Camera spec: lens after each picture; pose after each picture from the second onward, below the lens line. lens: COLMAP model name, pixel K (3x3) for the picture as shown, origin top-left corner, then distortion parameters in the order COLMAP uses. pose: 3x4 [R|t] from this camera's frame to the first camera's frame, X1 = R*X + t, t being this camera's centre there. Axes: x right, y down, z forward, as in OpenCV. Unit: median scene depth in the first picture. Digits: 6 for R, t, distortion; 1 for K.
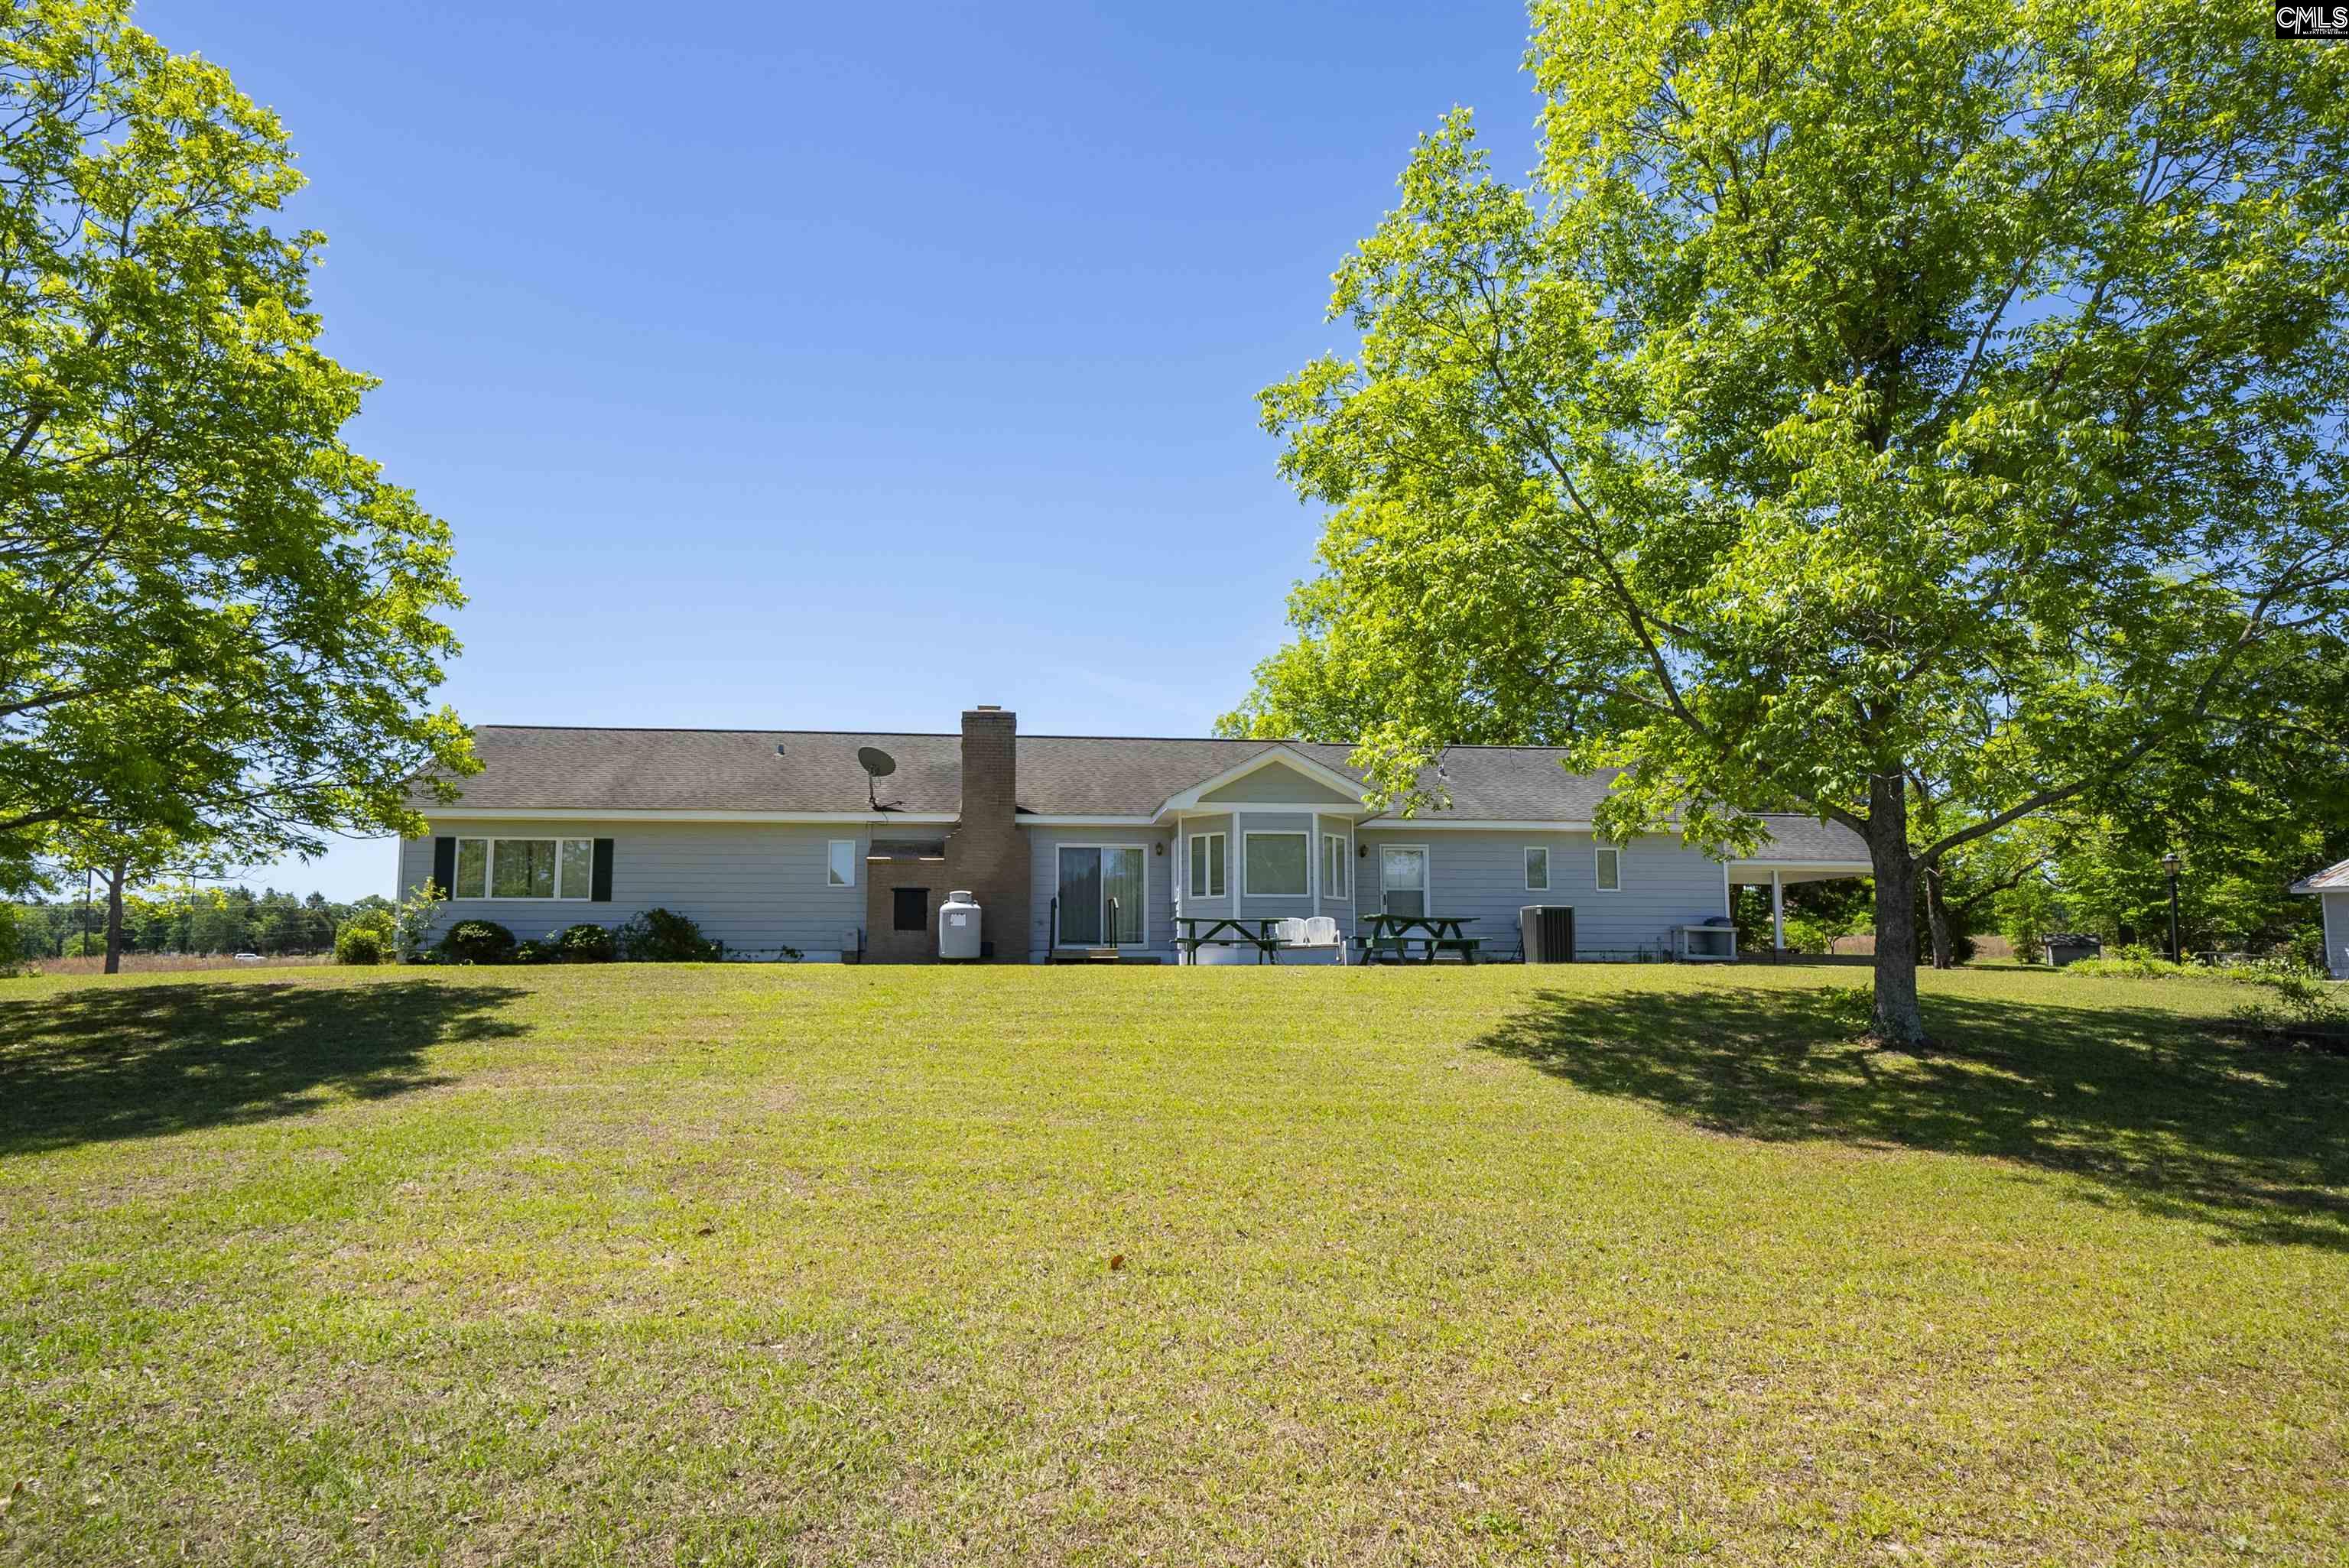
lens RADIAL K [[1266.8, 0, 1181.6], [0, 1266.8, 777.0], [0, 0, 1]] dist [0.000558, -0.000005]
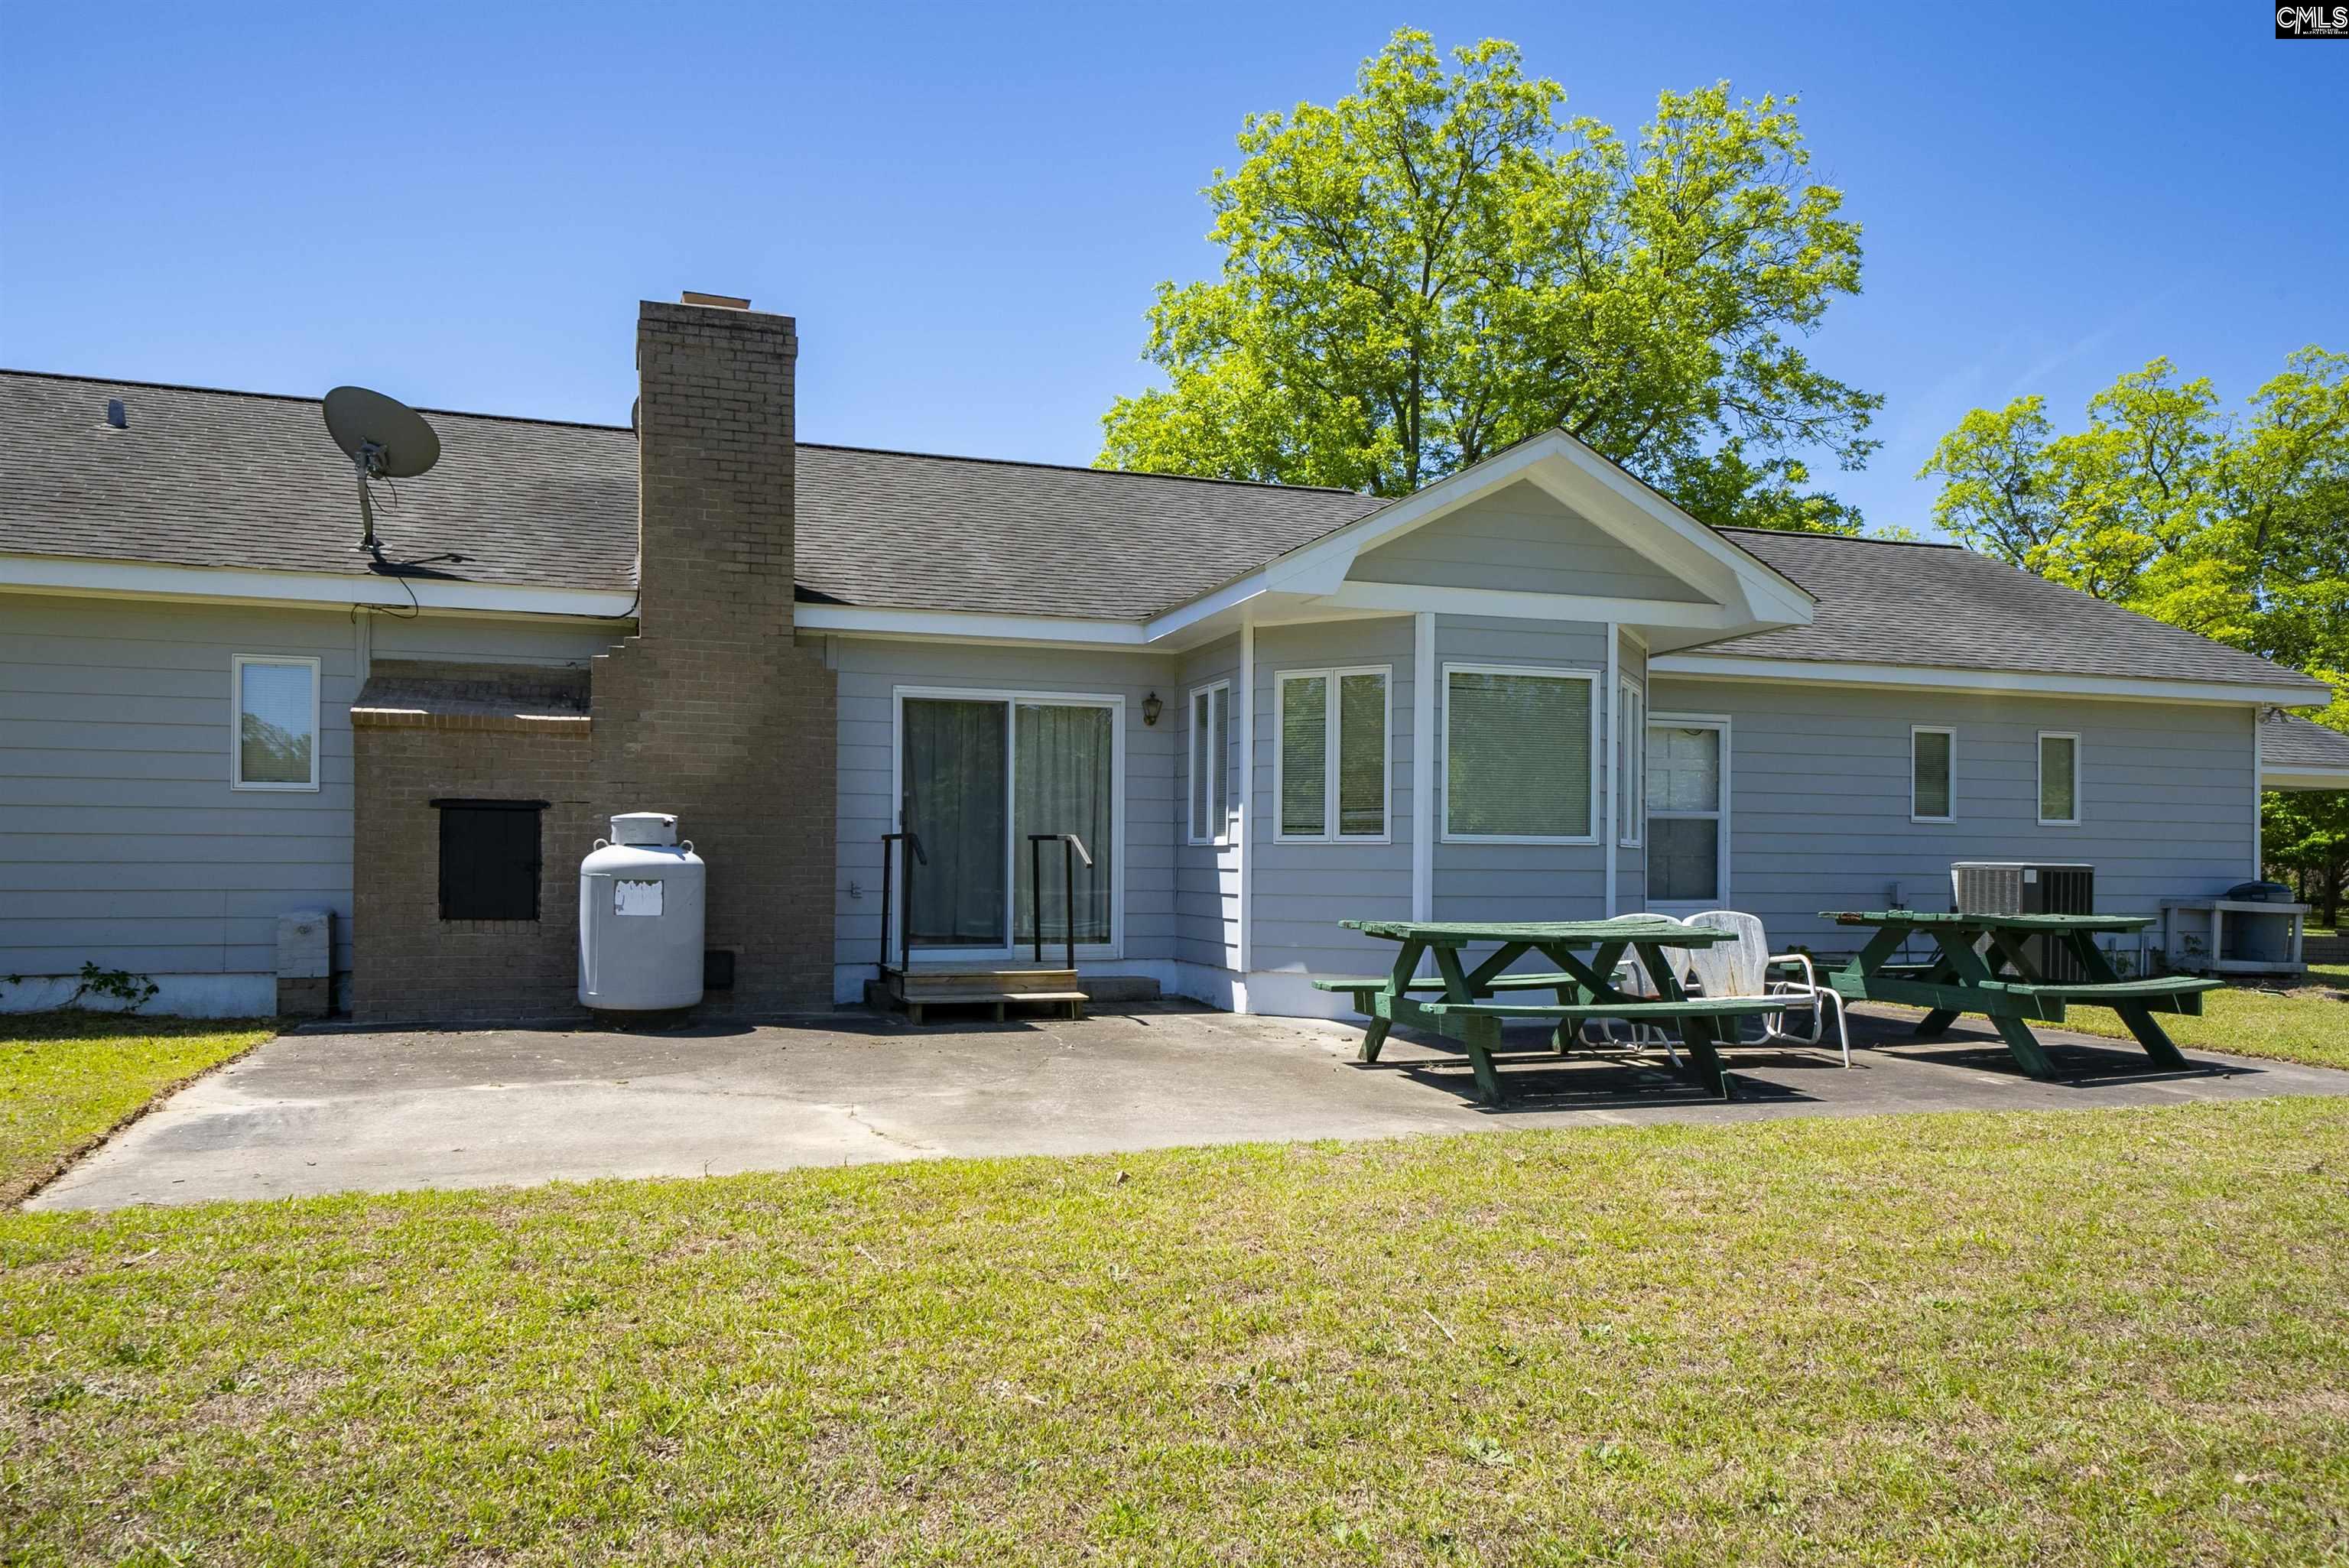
lens RADIAL K [[1589.0, 0, 1169.2], [0, 1589.0, 799.2], [0, 0, 1]] dist [0.006070, 0.000784]
pose [[0.981404, 0.016821, 0.191213, -0.112724], [-0.035910, 0.994655, 0.096807, 0.037902], [-0.188563, -0.101873, 0.976763, 0.531358]]
